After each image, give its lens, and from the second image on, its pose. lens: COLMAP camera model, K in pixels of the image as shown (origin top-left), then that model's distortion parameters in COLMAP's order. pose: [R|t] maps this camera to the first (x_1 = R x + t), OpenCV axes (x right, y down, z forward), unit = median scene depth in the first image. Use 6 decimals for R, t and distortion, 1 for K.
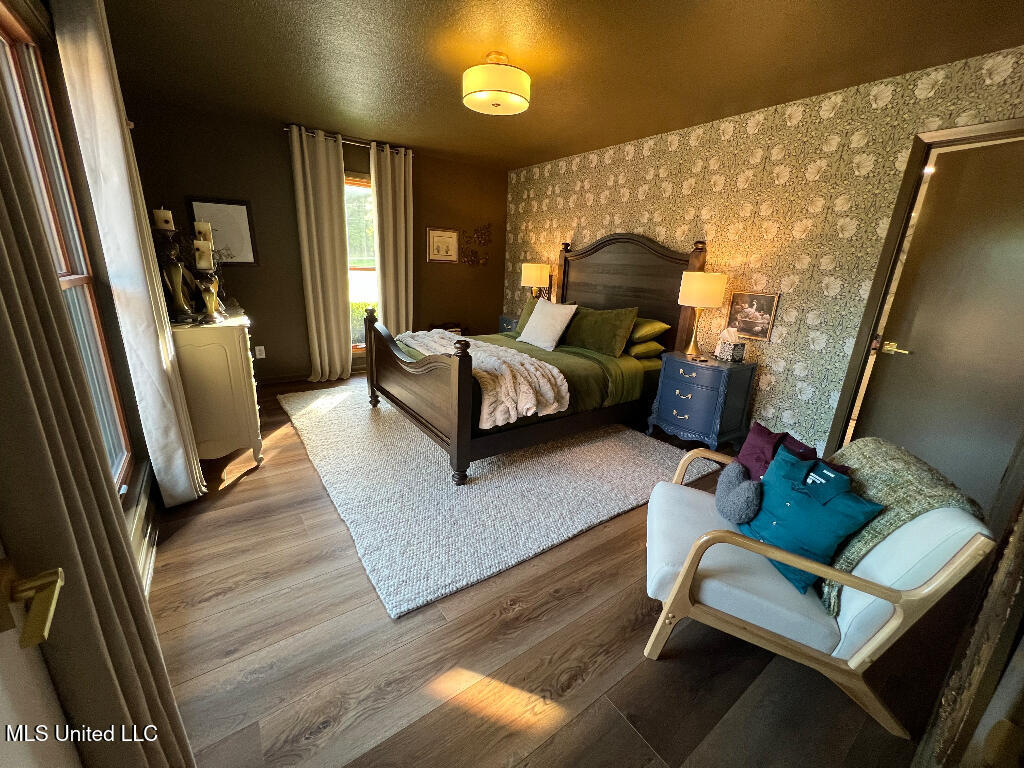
lens RADIAL K [[407.9, 0, 509.8], [0, 407.9, 383.5], [0, 0, 1]] dist [0.000559, -0.000474]
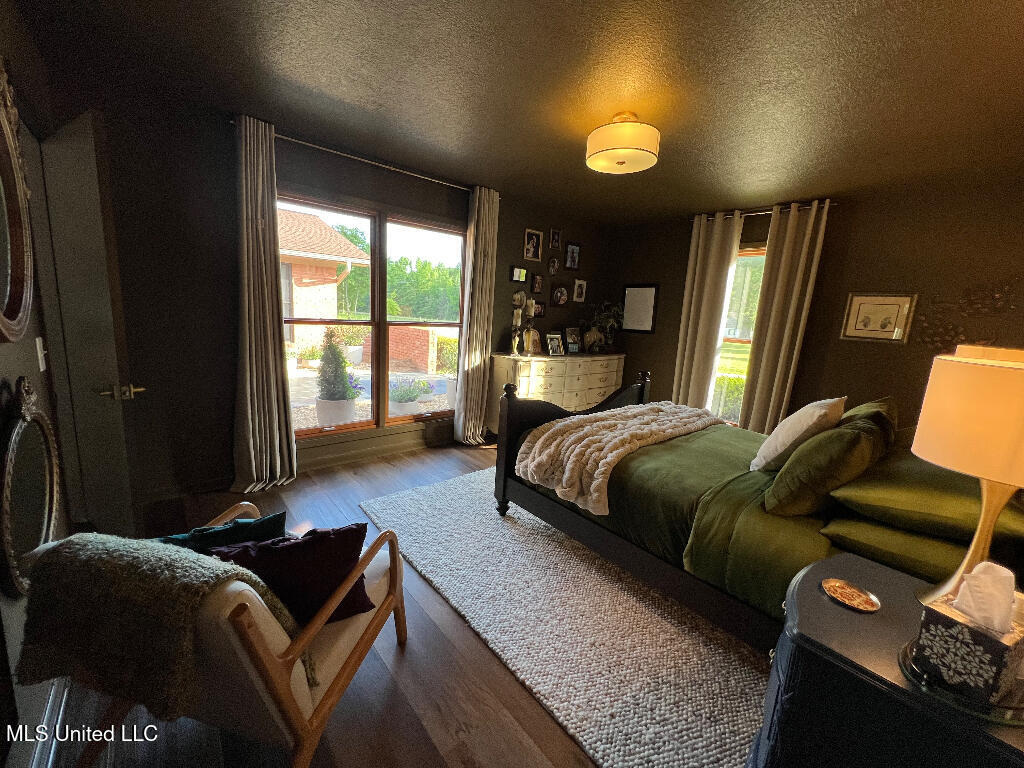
lens RADIAL K [[407.9, 0, 506.1], [0, 407.9, 381.9], [0, 0, 1]] dist [0.000559, -0.000474]
pose [[0.089873, 0.138060, -0.986338, 0.857934], [-0.338678, 0.935563, 0.100094, -0.187122], [0.936600, 0.325055, 0.130840, 0.709612]]
